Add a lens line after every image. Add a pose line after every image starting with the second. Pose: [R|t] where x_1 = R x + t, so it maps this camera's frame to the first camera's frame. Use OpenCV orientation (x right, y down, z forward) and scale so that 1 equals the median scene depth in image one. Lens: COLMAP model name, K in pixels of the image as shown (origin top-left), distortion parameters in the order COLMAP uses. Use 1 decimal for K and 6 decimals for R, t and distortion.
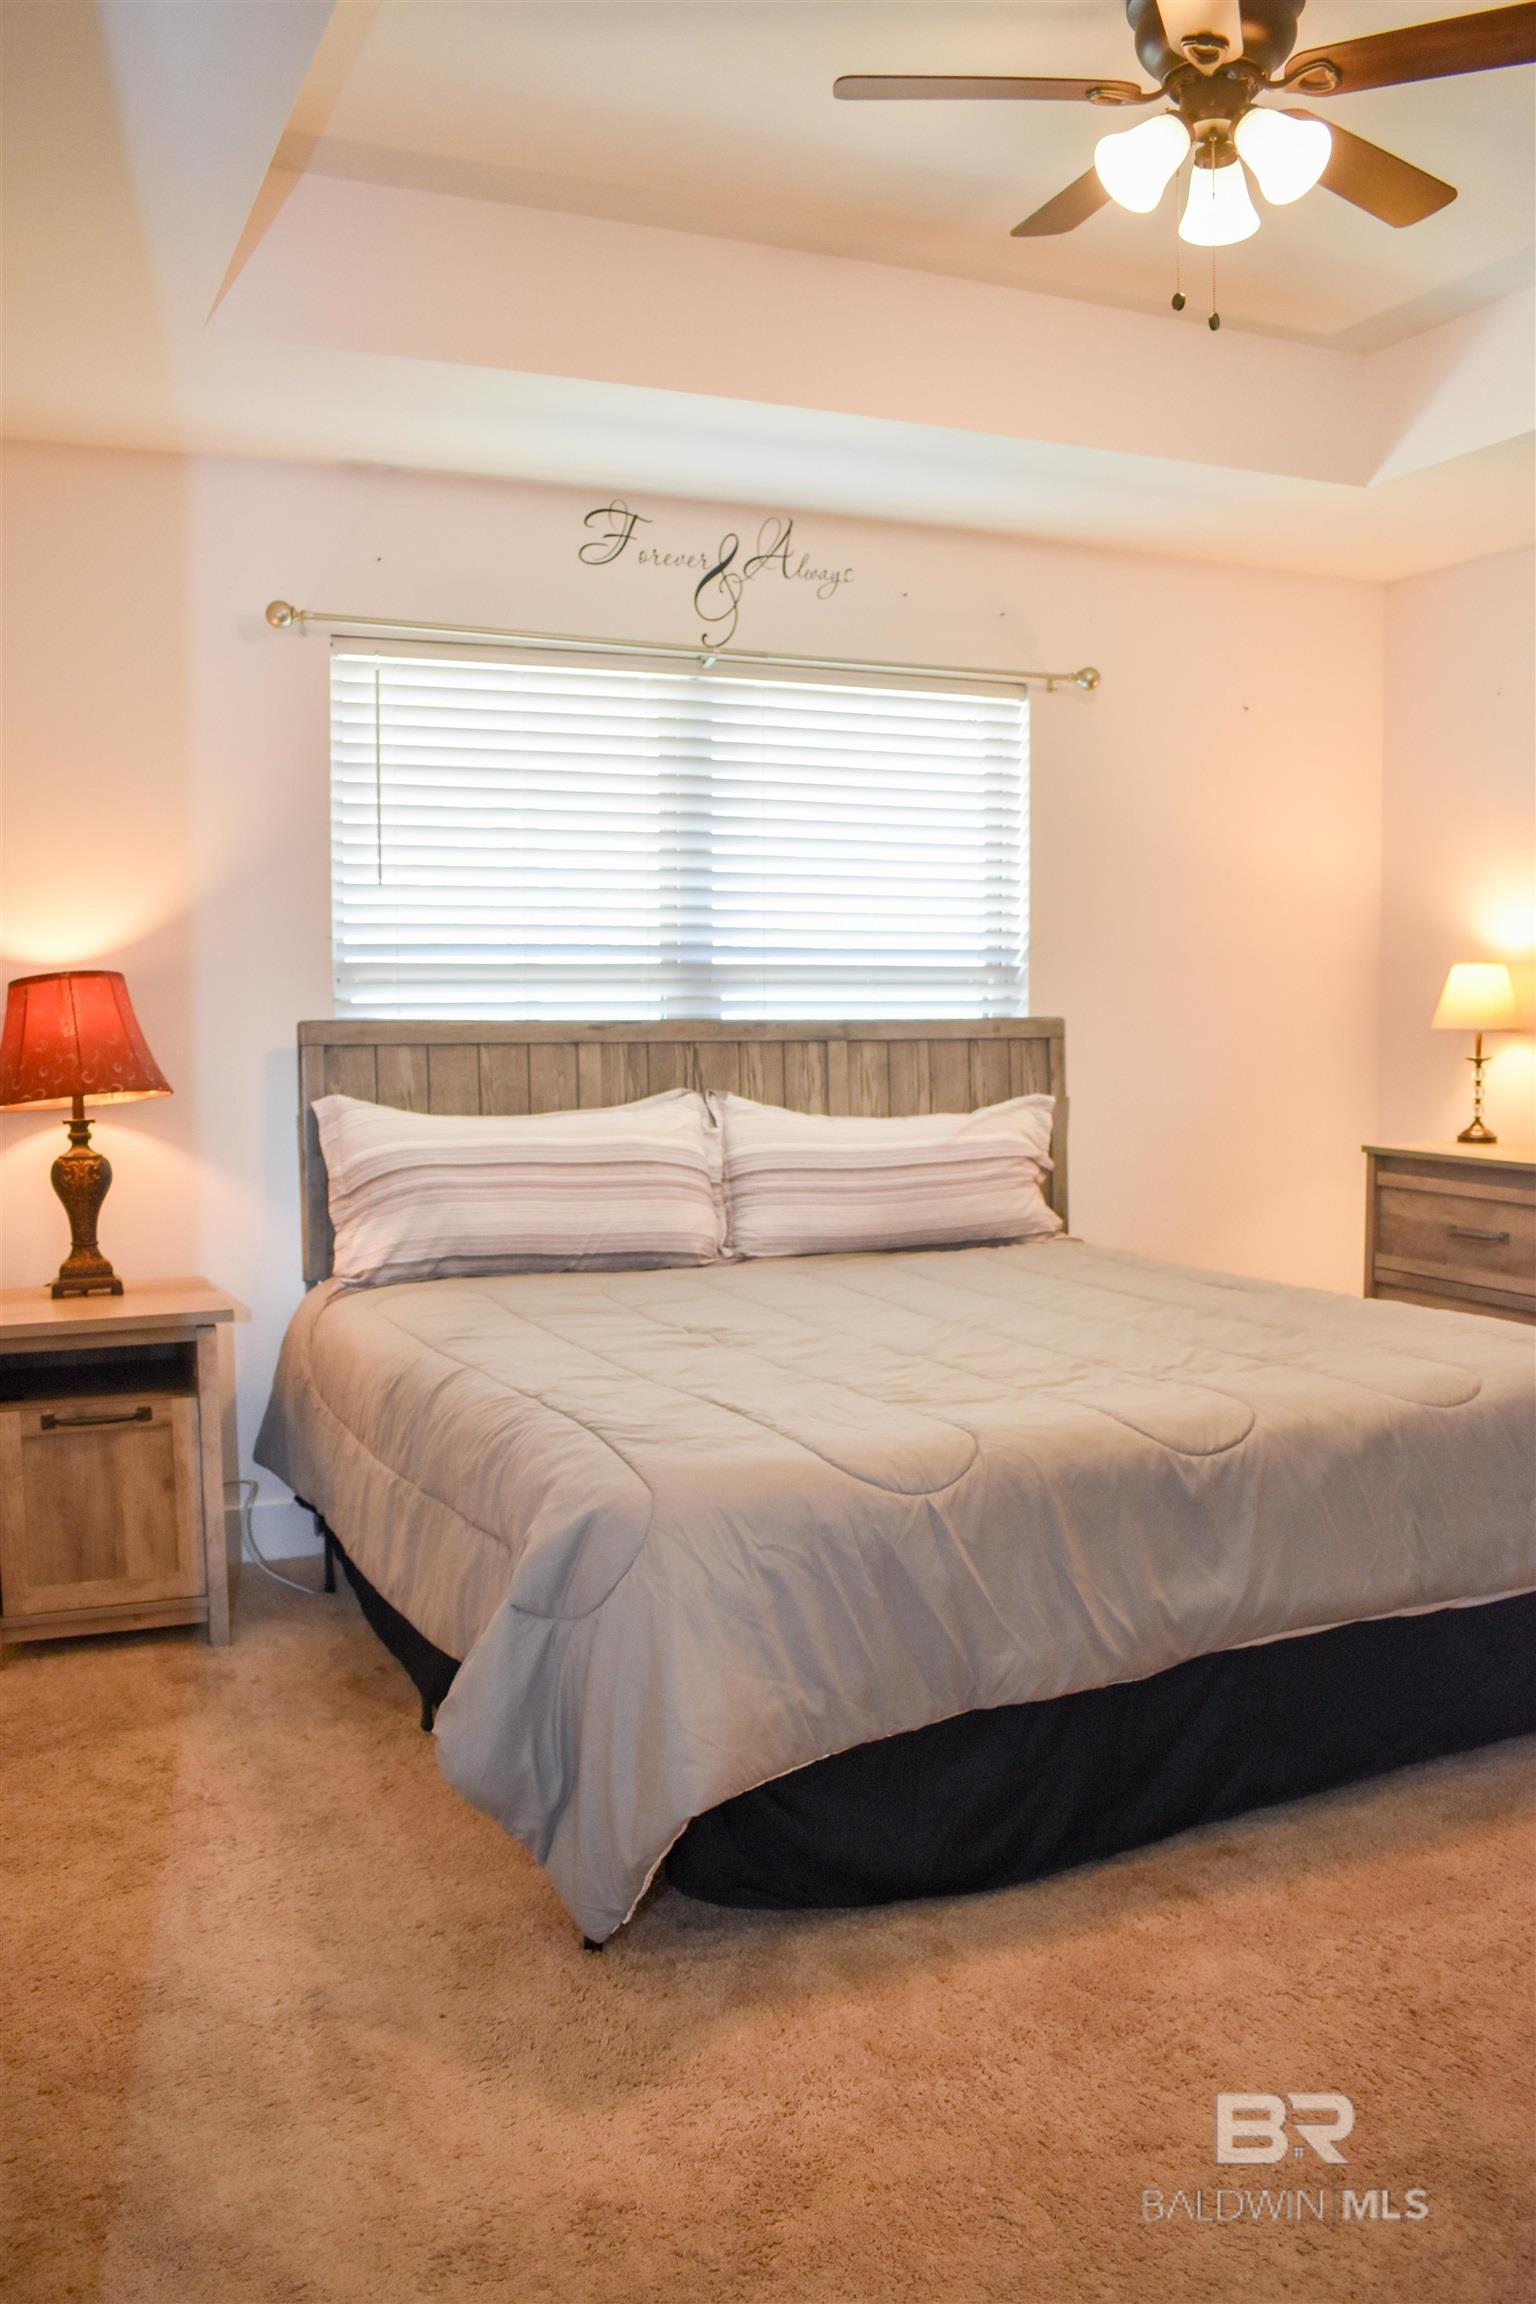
lens RADIAL K [[1886.1, 0, 768.0], [0, 1886.1, 1152.0], [0, 0, 1]] dist [-0.081432, 0.003215]
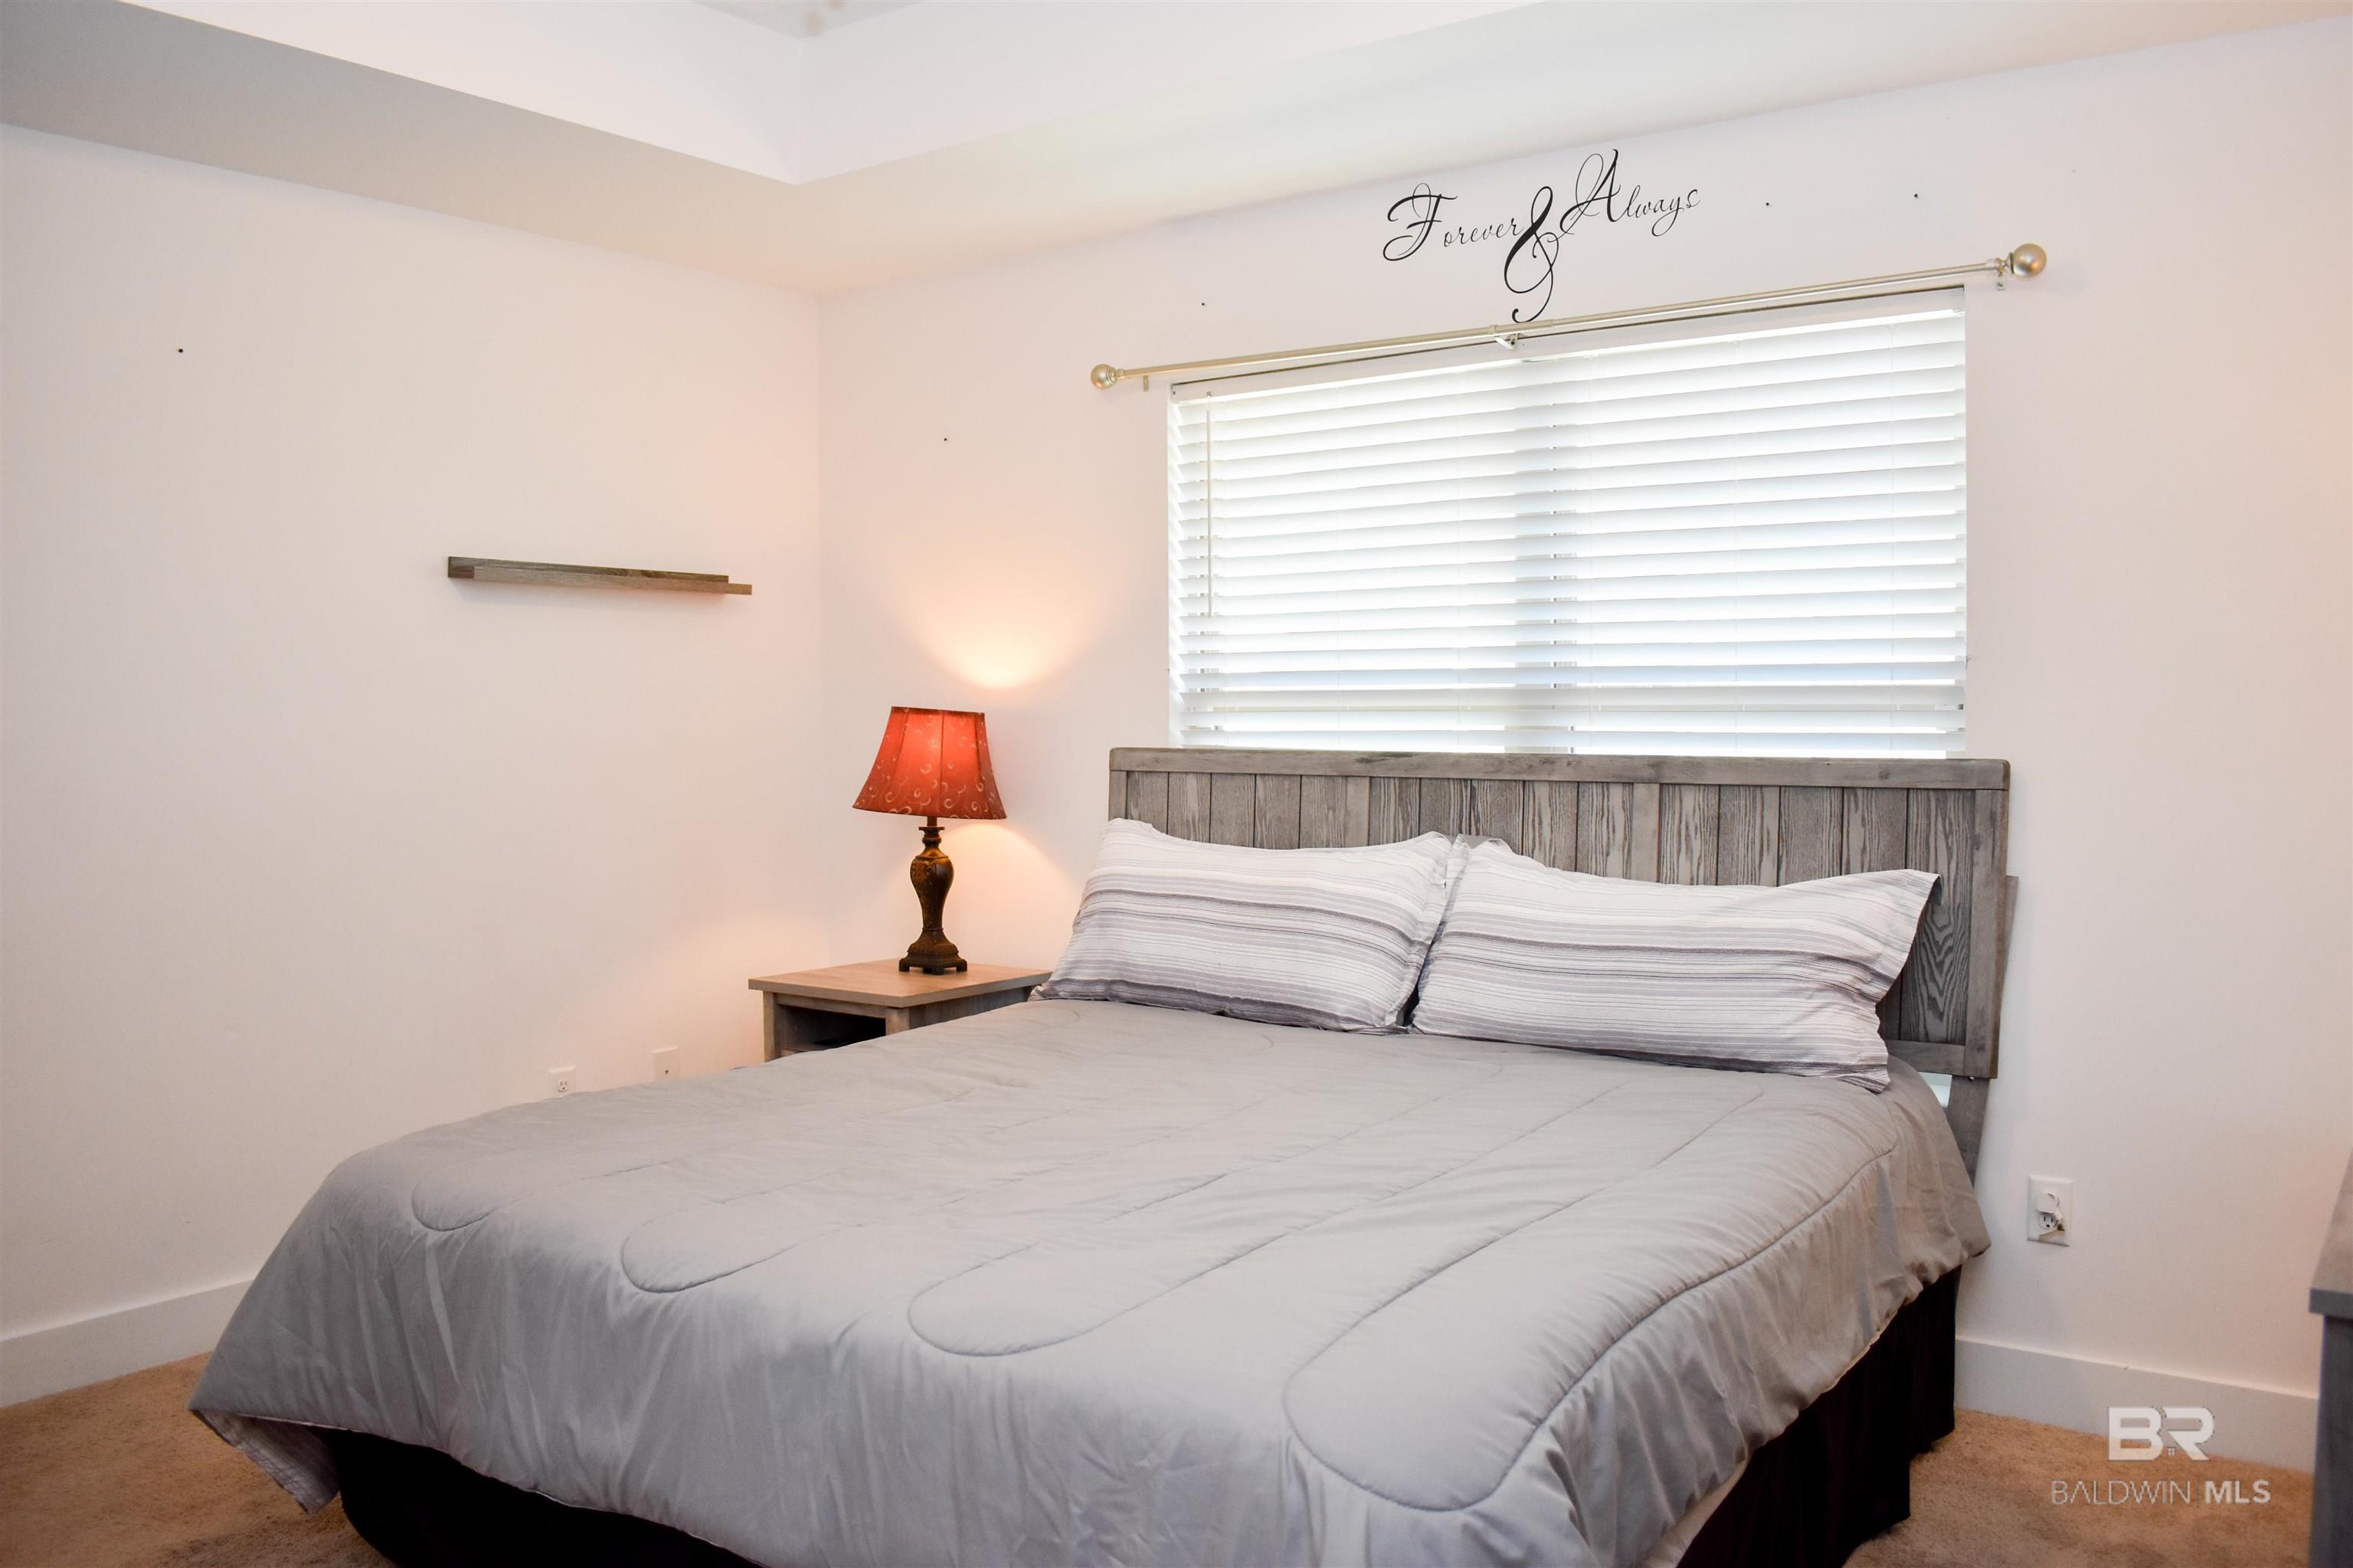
lens RADIAL K [[1825.7, 0, 1166.0], [0, 1825.7, 787.4], [0, 0, 1]] dist [-0.096644, 0.016046]
pose [[0.511499, 0.039924, -0.858356, 0.621463], [-0.062286, 0.998015, 0.009304, -0.054341], [0.857024, 0.048704, 0.512970, 0.451237]]
